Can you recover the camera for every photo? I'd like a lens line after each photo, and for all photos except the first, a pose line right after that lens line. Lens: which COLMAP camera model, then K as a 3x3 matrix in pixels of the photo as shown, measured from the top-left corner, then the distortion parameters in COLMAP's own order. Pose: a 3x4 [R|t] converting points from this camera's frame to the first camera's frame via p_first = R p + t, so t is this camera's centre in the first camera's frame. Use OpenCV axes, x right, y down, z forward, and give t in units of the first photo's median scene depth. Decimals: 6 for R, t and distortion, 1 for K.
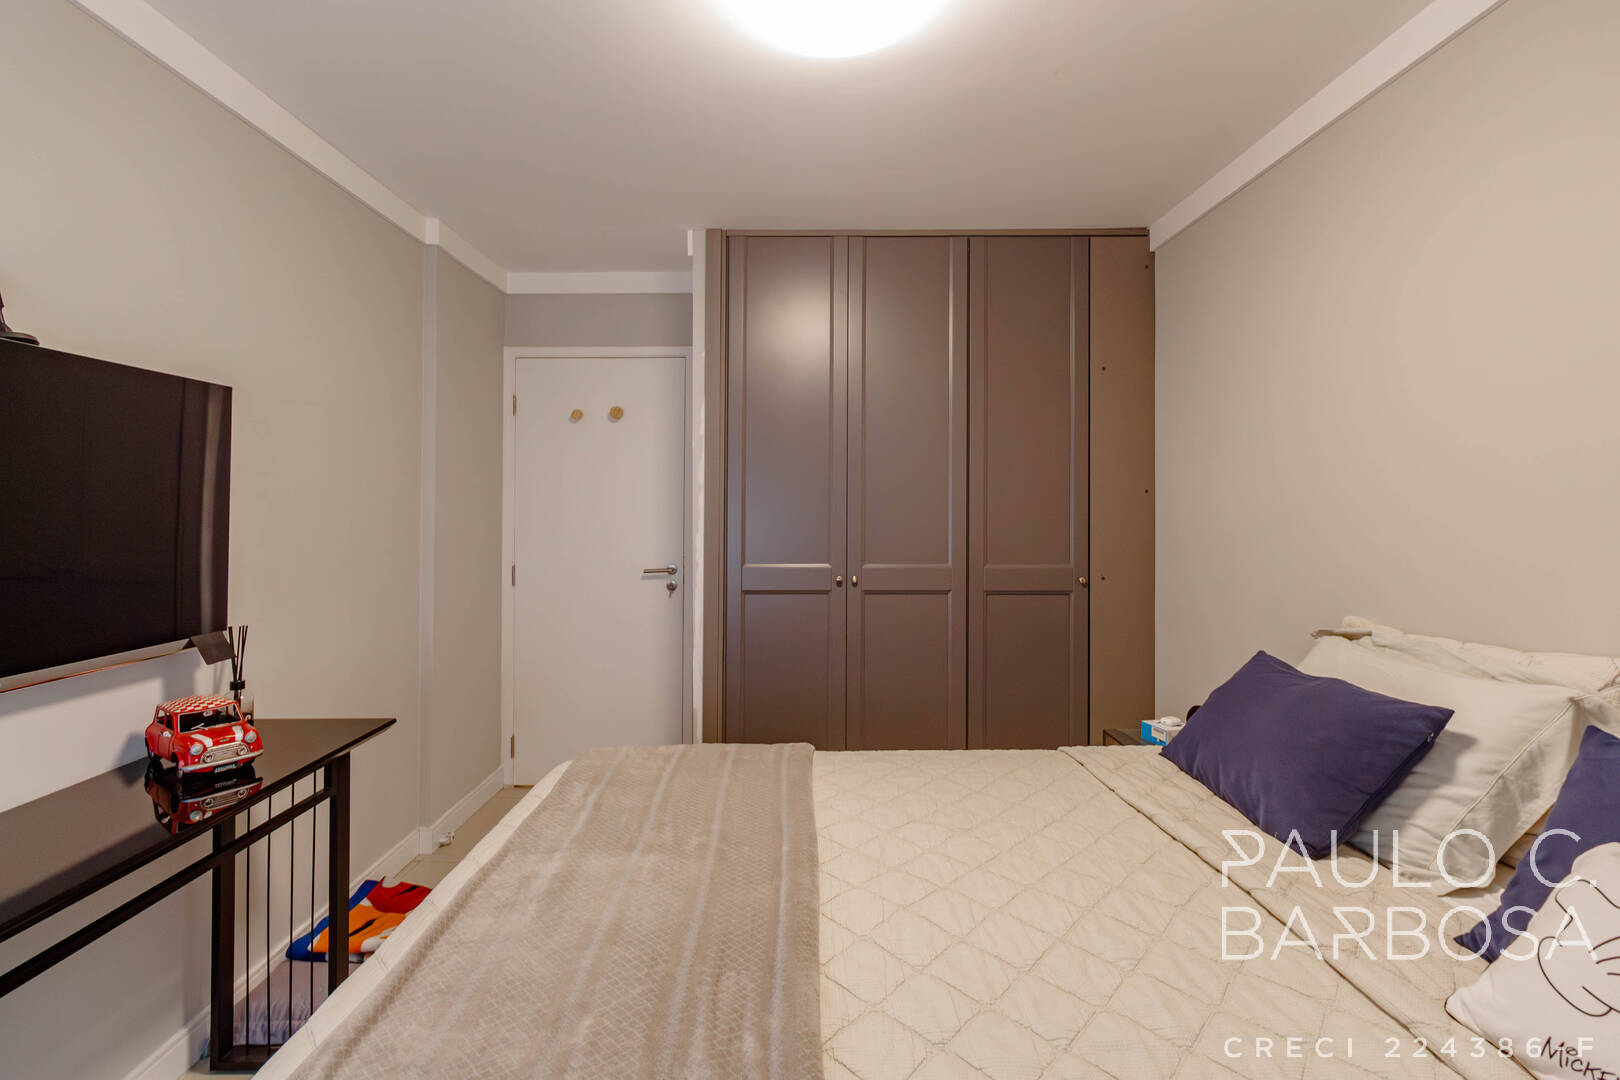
lens RADIAL K [[743.6, 0, 800.9], [0, 743.6, 516.0], [0, 0, 1]] dist [0.010746, 0.000370]
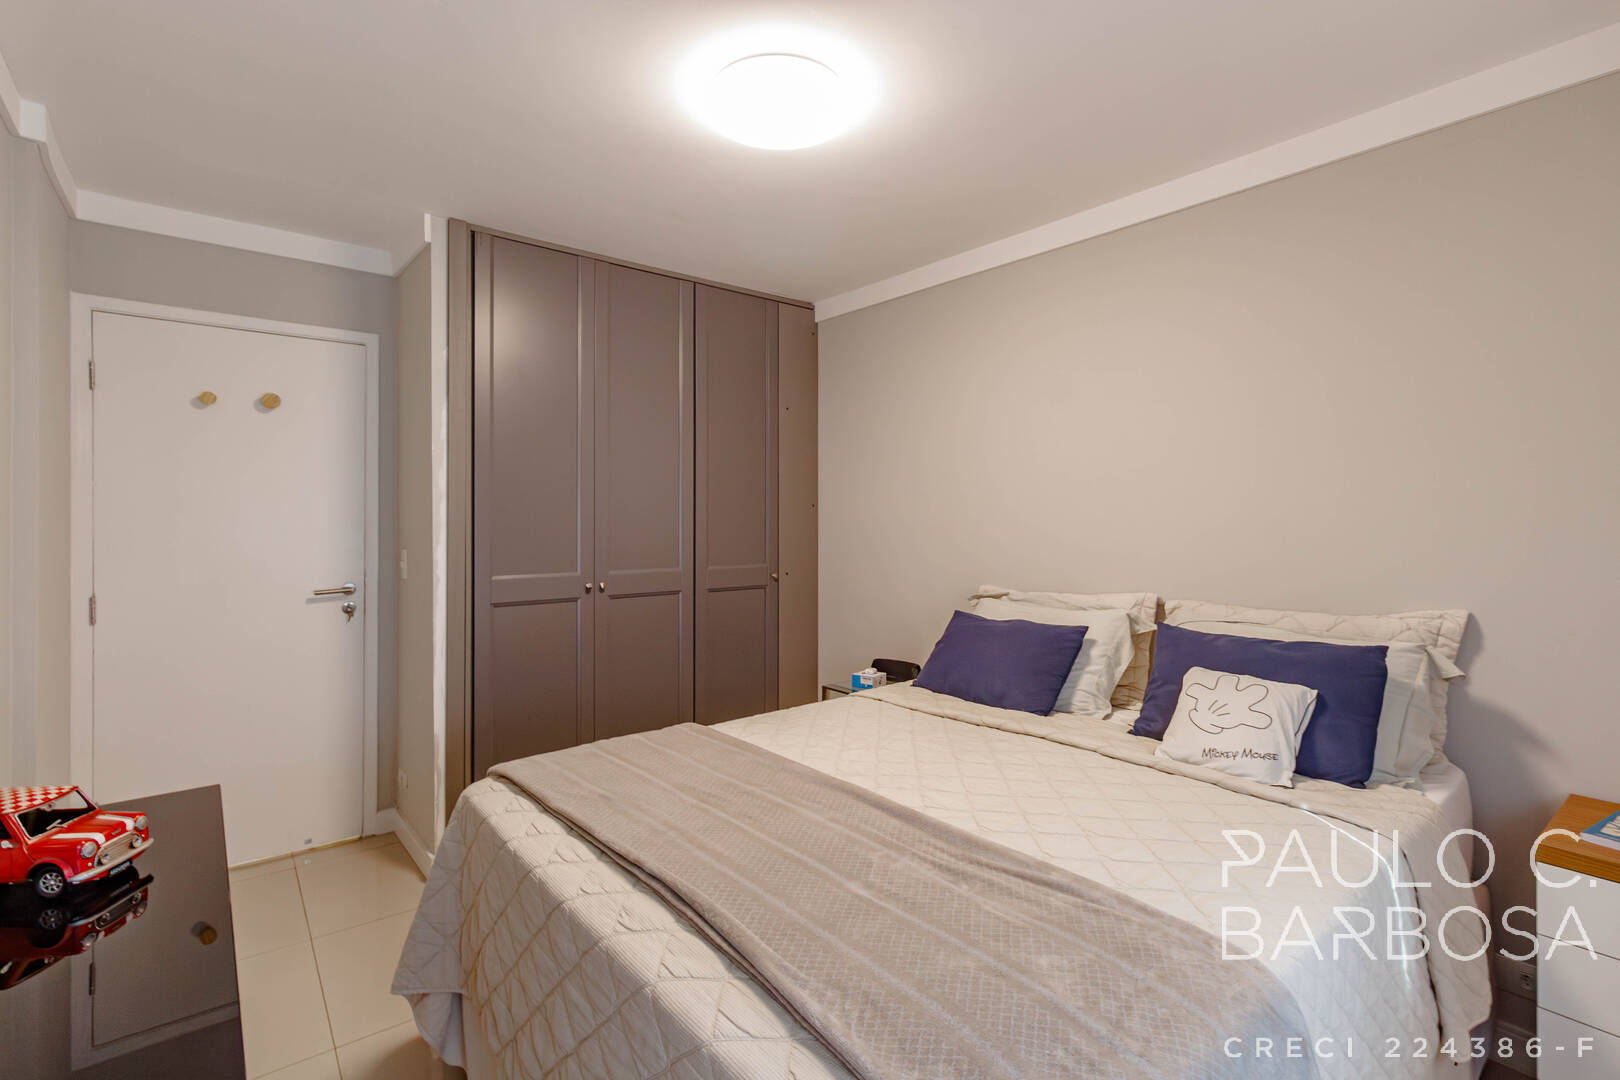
lens RADIAL K [[743.6, 0, 798.1], [0, 743.6, 529.2], [0, 0, 1]] dist [0.010746, 0.000370]
pose [[0.779903, -0.008430, 0.625843, -0.377603], [0.005784, 0.999964, 0.006262, -0.000104], [-0.625873, -0.001264, 0.779924, -0.000067]]
